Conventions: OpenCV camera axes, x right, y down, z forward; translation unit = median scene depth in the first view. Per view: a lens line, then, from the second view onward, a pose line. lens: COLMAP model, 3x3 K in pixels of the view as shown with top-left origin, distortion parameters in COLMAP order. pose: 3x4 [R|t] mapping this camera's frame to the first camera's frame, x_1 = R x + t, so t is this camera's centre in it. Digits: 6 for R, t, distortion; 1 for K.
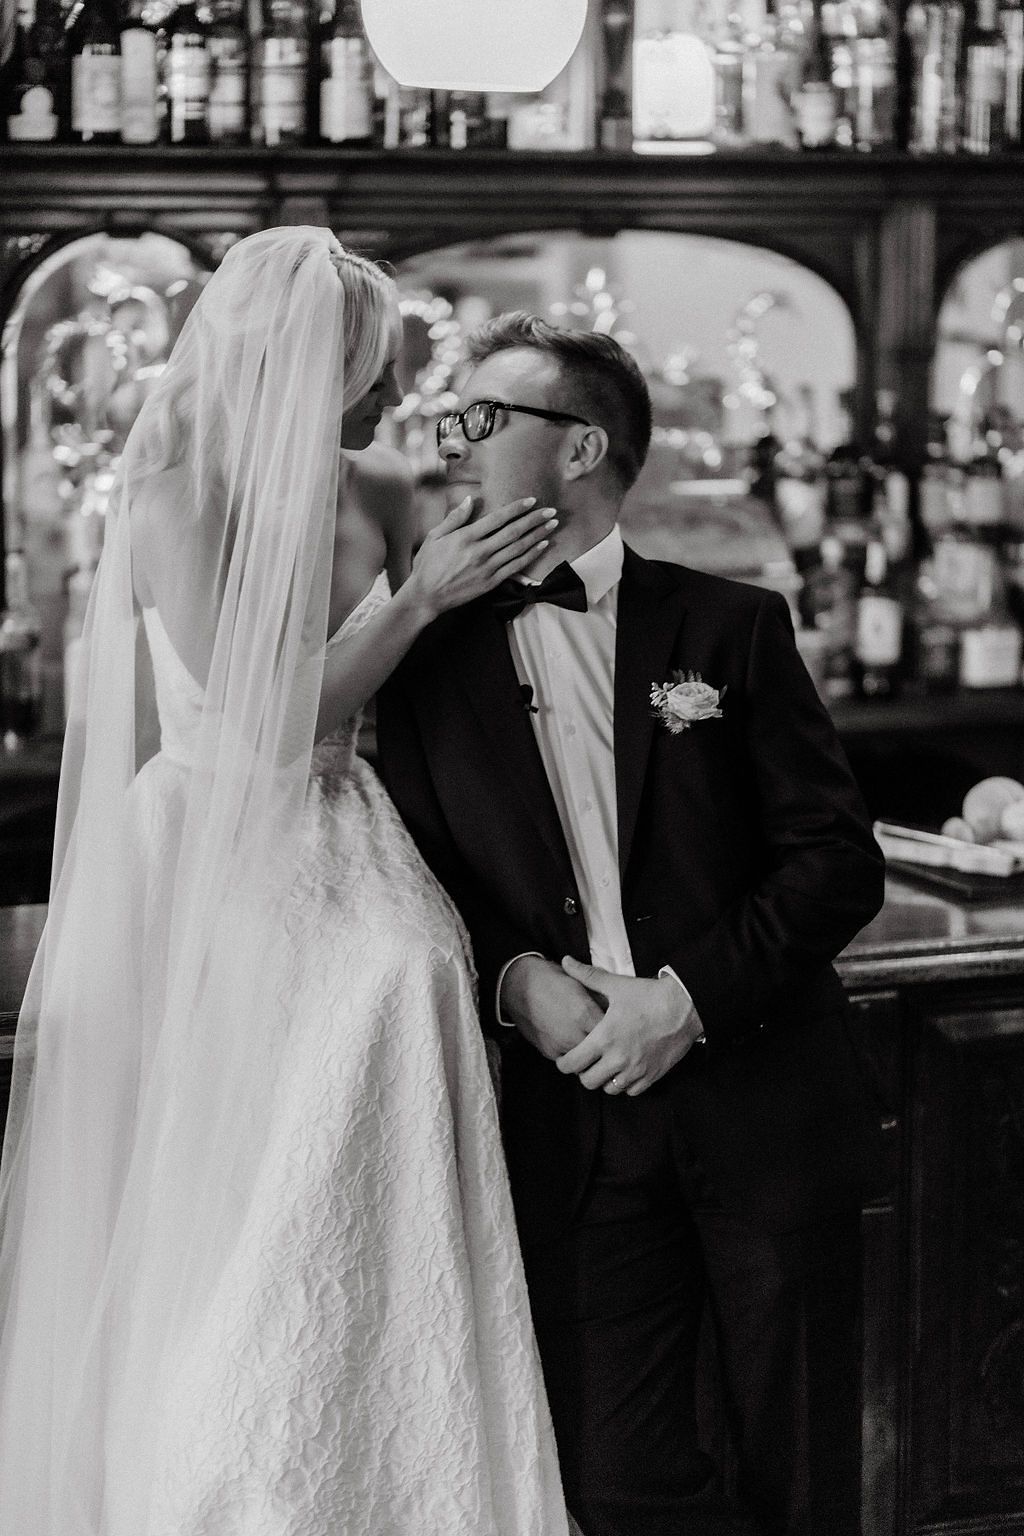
lens RADIAL K [[3843.4, 0, 537.9], [0, 3843.4, 771.4], [0, 0, 1]] dist [0.076681, -0.529580]
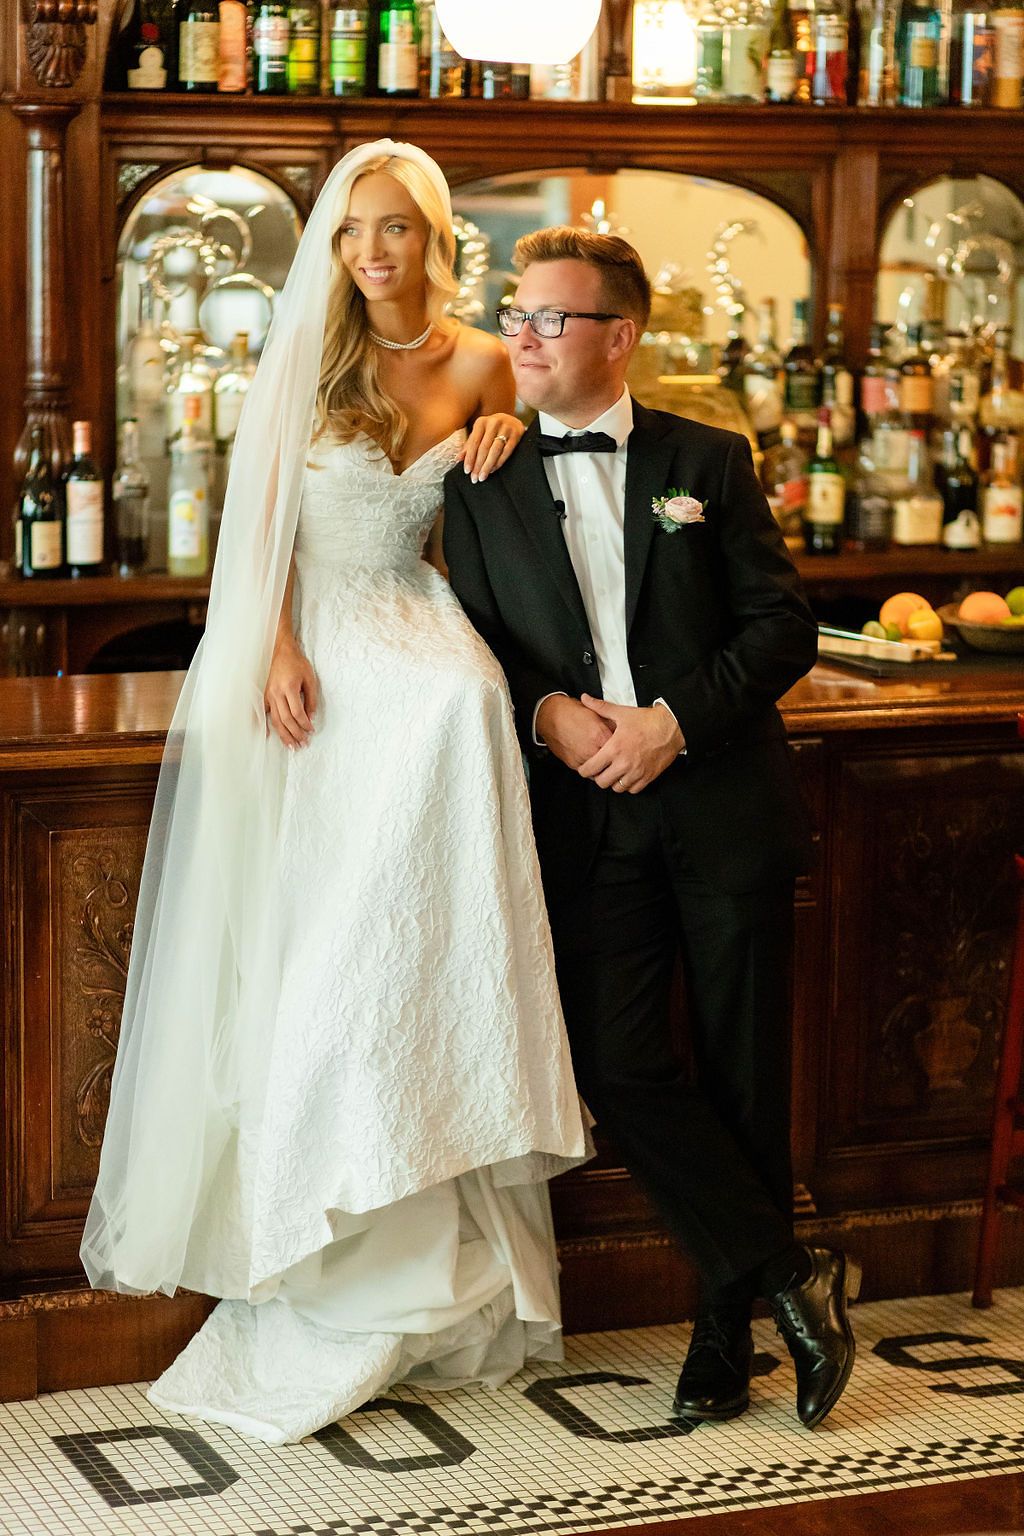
lens RADIAL K [[3865.9, 0, 516.5], [0, 3865.9, 786.3], [0, 0, 1]] dist [-0.078655, 0.247697]
pose [[0.999908, 0.013555, 0.000136, -0.008941], [-0.013555, 0.999728, 0.018976, 0.034051], [0.000121, -0.018976, 0.999820, -0.236010]]
